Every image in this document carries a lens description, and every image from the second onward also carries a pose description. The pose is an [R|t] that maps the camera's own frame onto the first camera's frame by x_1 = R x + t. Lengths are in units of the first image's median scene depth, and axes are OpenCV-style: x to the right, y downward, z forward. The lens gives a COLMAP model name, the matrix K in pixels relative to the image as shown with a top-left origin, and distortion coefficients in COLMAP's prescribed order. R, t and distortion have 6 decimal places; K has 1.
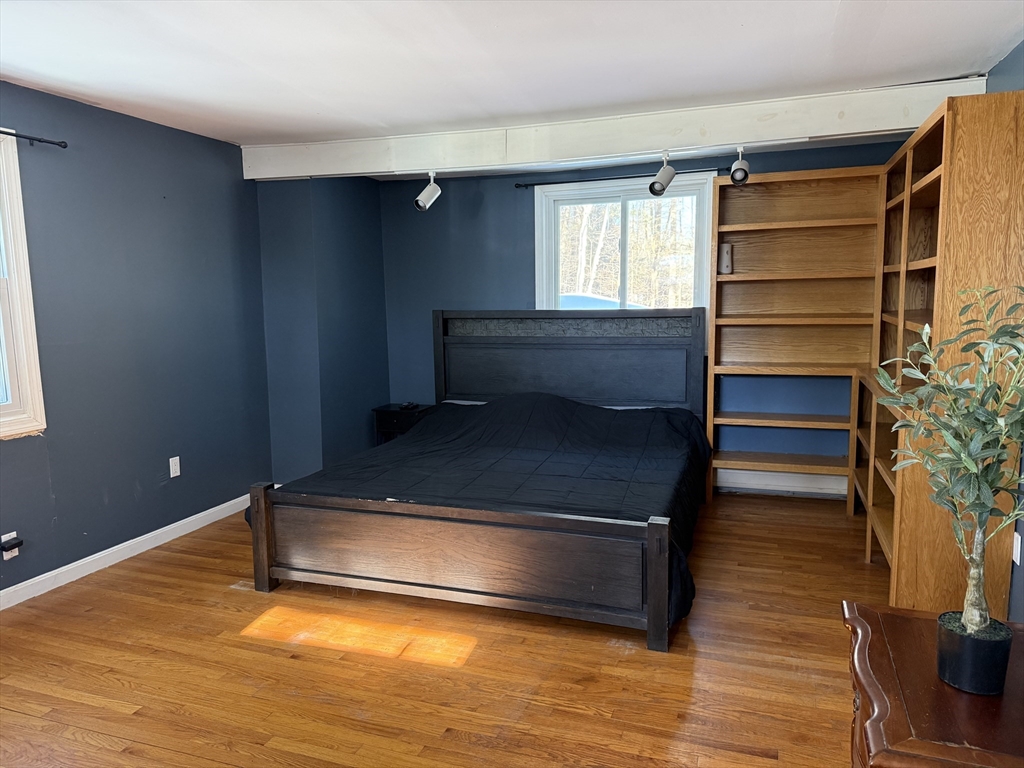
lens RADIAL K [[716.4, 0, 512.0], [0, 716.4, 384.0], [0, 0, 1]] dist [0.083073, -0.149515]
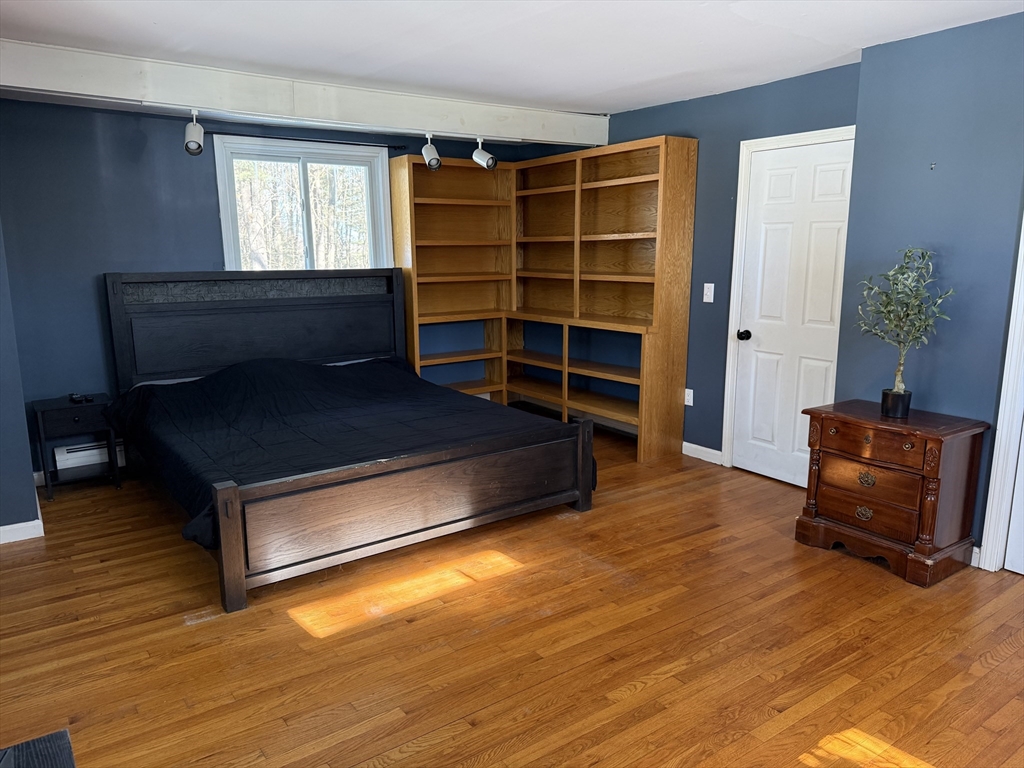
lens RADIAL K [[716.4, 0, 512.0], [0, 716.4, 384.0], [0, 0, 1]] dist [0.083073, -0.149515]
pose [[0.568189, -0.139110, 0.811055, -0.758771], [0.099968, 0.989977, 0.099765, -0.022494], [-0.816803, 0.024394, 0.576400, 0.239307]]
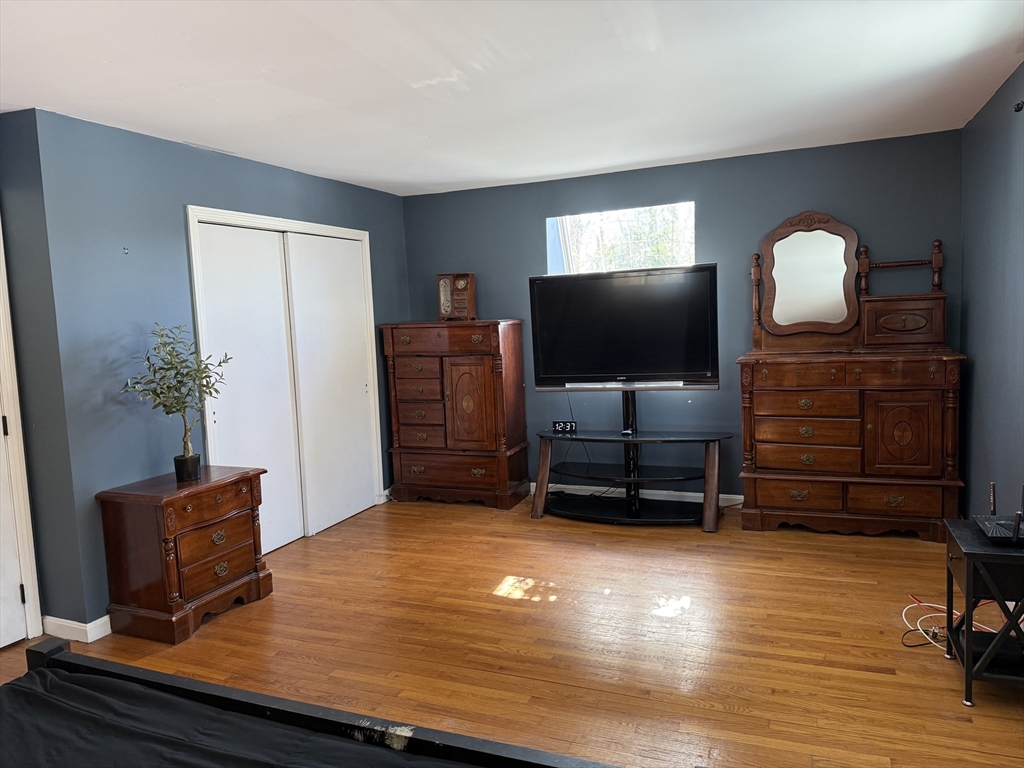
lens RADIAL K [[716.4, 0, 512.0], [0, 716.4, 384.0], [0, 0, 1]] dist [0.083073, -0.149515]
pose [[-0.997302, 0.054027, 0.049697, -0.234425], [0.064027, 0.971345, 0.228887, -0.162805], [-0.035907, 0.231451, -0.972184, 1.279547]]
